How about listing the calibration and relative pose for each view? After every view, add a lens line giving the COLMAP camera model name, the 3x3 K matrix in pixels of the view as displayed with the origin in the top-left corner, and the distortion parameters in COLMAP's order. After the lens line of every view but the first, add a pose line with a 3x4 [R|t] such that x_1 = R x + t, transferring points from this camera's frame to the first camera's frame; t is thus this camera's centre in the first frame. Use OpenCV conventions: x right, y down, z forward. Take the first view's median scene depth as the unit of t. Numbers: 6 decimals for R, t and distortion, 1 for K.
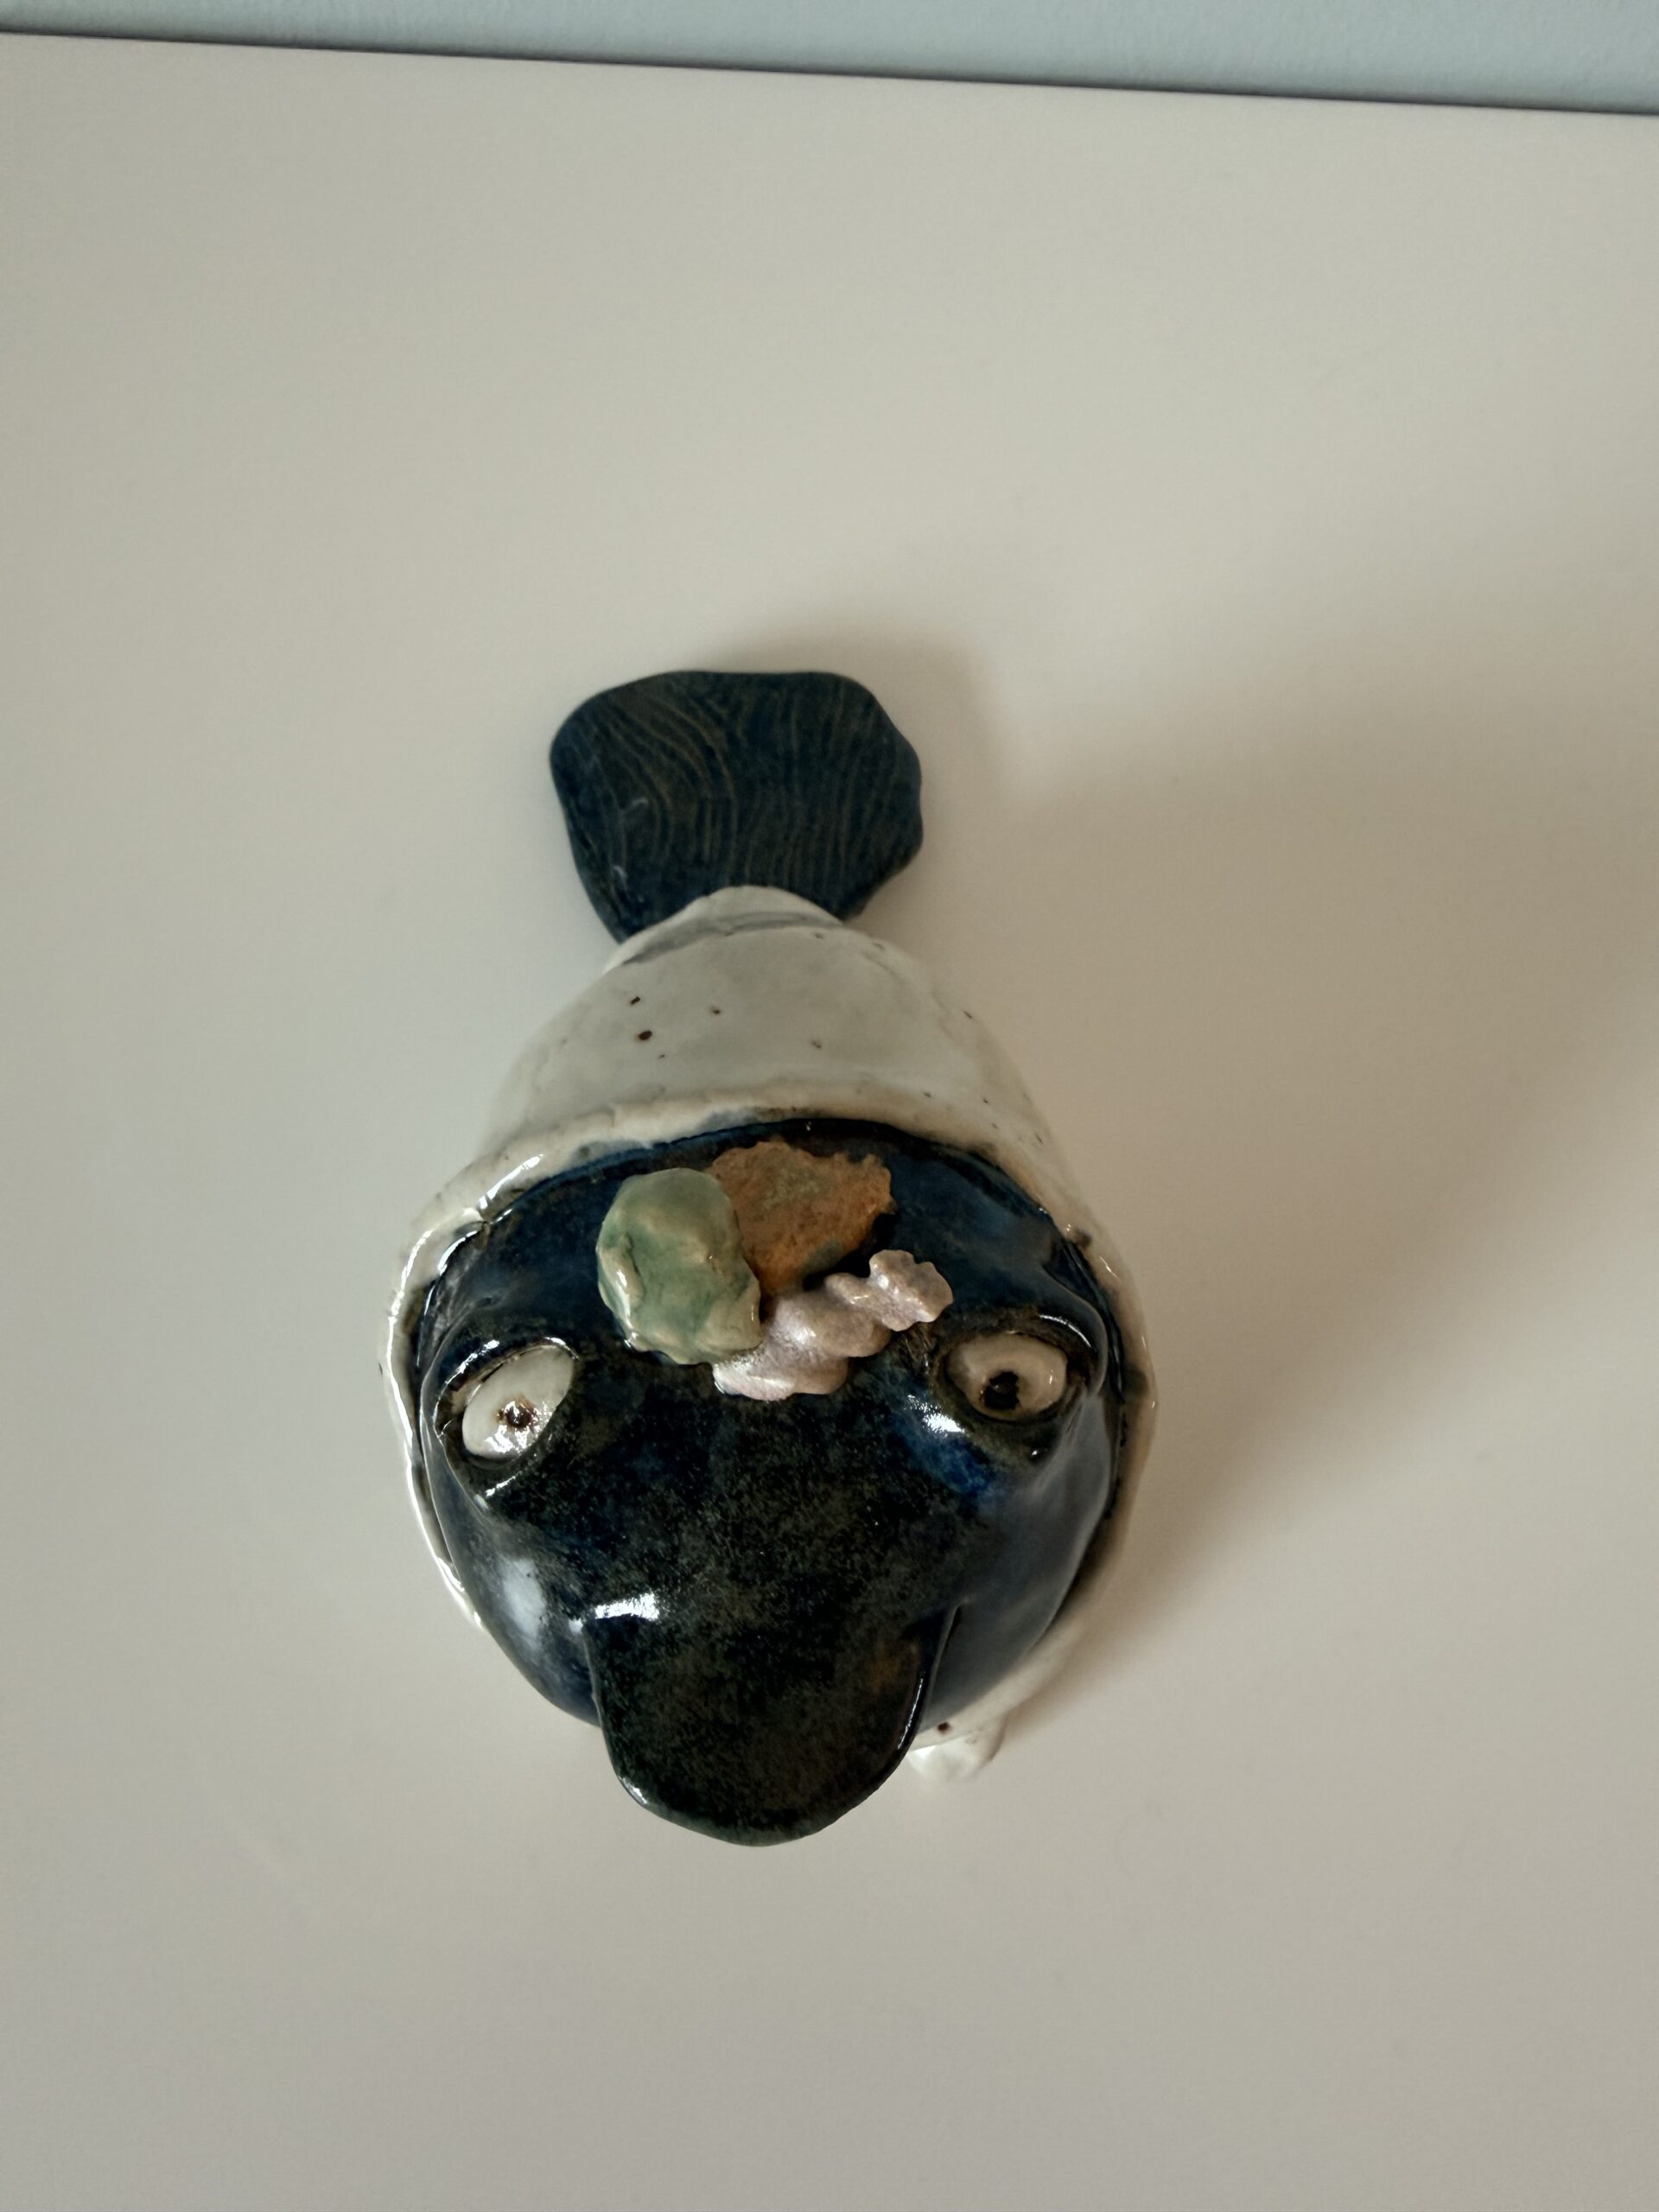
lens RADIAL K [[1564.1, 0, 829.4], [0, 1564.1, 1026.8], [0, 0, 1]] dist [0.002262, 0.003766]
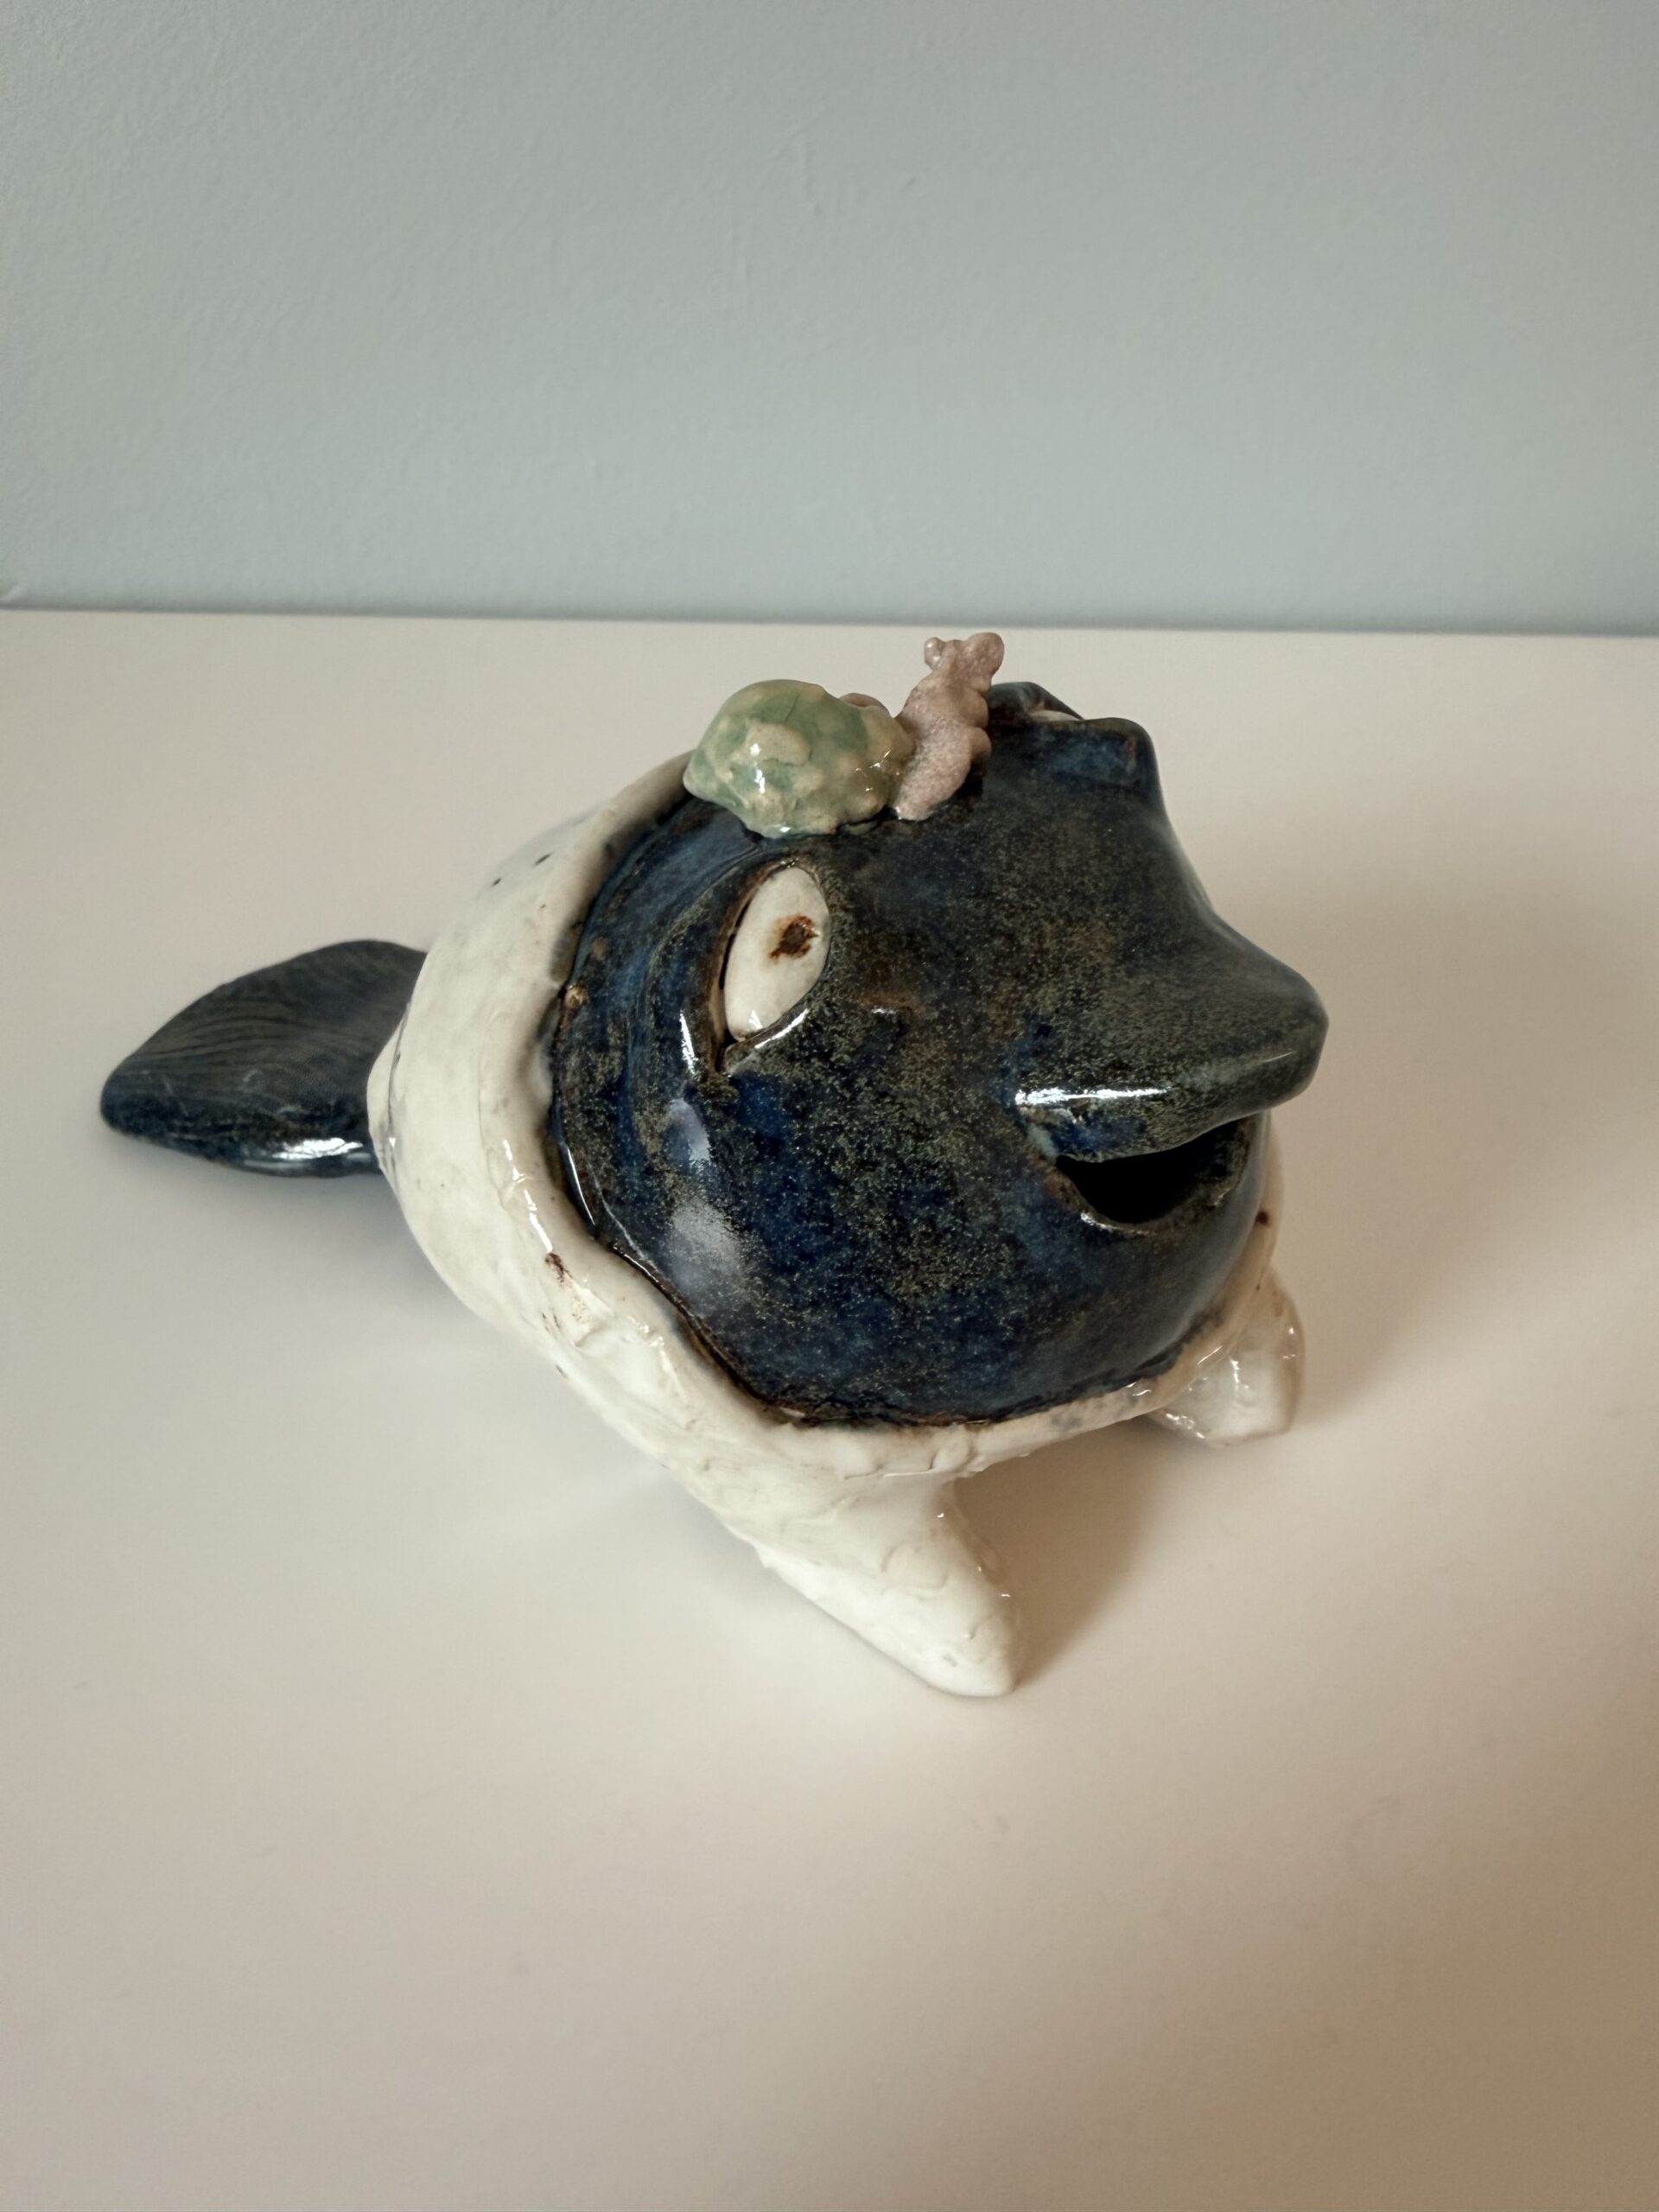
lens RADIAL K [[1564.1, 0, 829.4], [0, 1564.1, 1026.8], [0, 0, 1]] dist [0.002262, 0.003766]
pose [[0.648551, -0.421694, 0.633684, -0.780158], [0.704918, 0.646843, -0.291006, 0.564662], [-0.287179, 0.635428, 0.716770, 0.405619]]
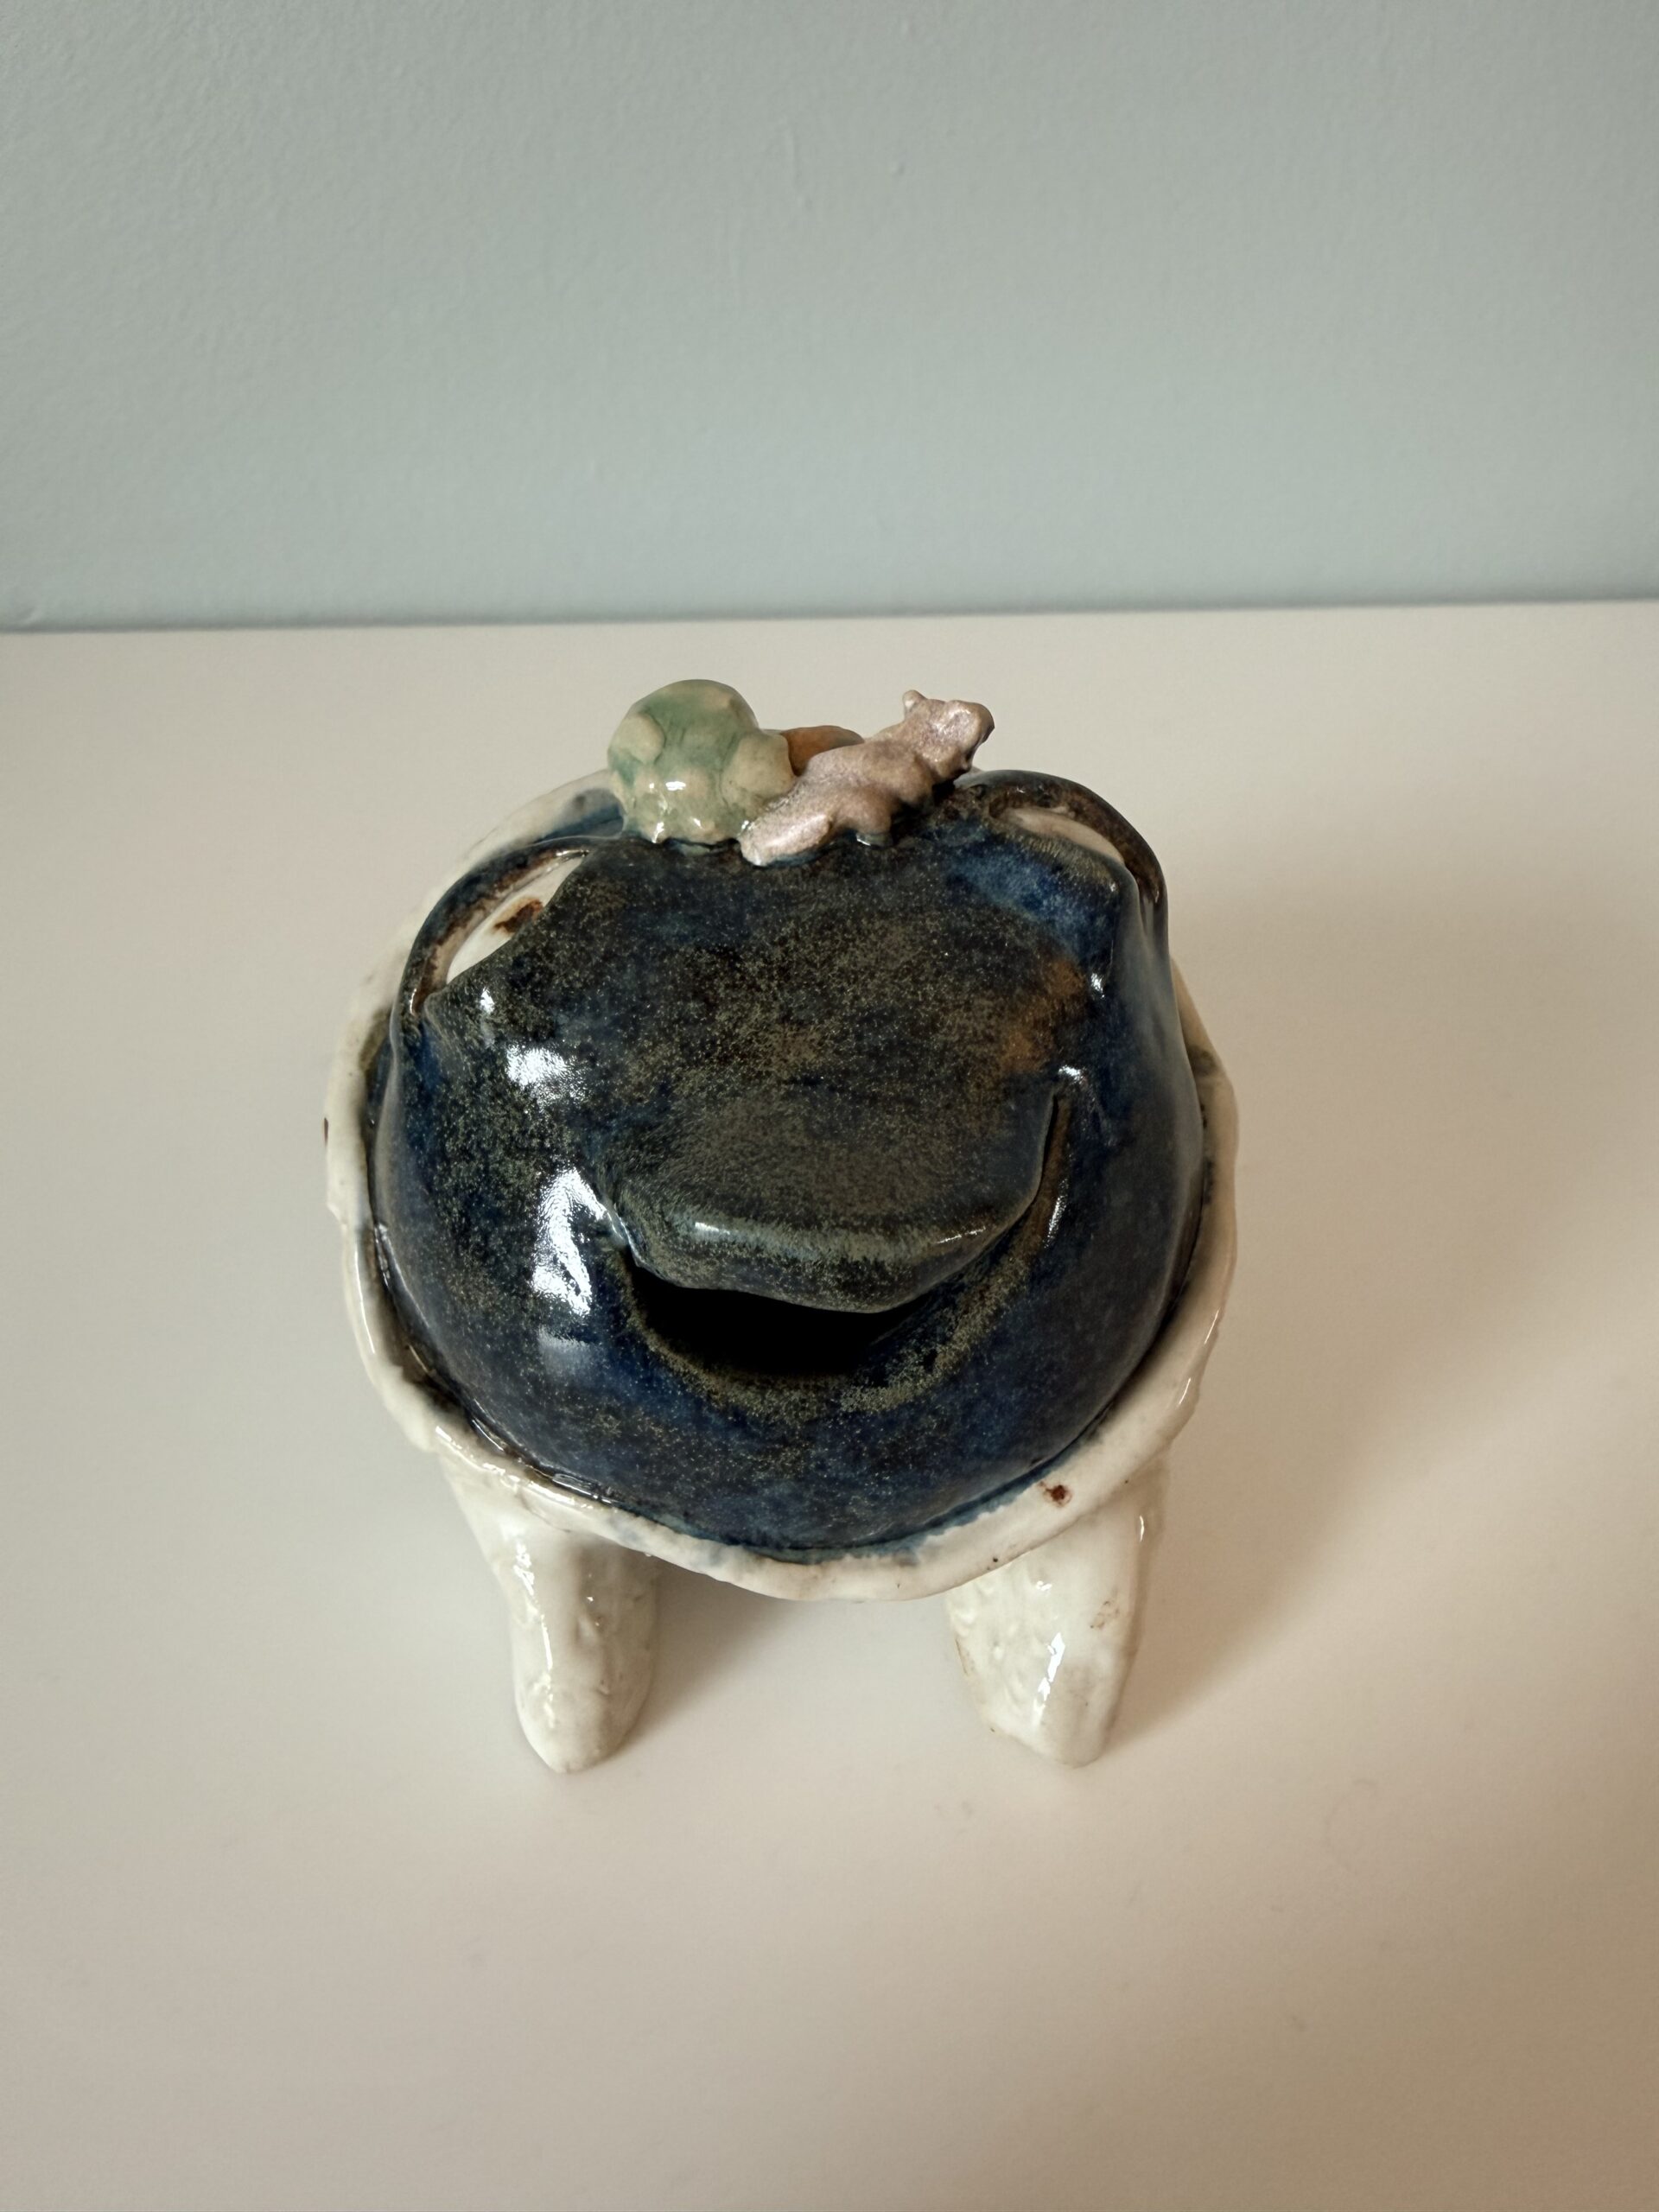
lens RADIAL K [[1587.7, 0, 826.4], [0, 1587.7, 1023.7], [0, 0, 1]] dist [-0.025213, 0.000258]
pose [[0.993767, -0.053918, 0.097568, -0.121335], [0.099826, 0.819973, -0.563630, 0.828396], [-0.049613, 0.569857, 0.820245, 0.311853]]
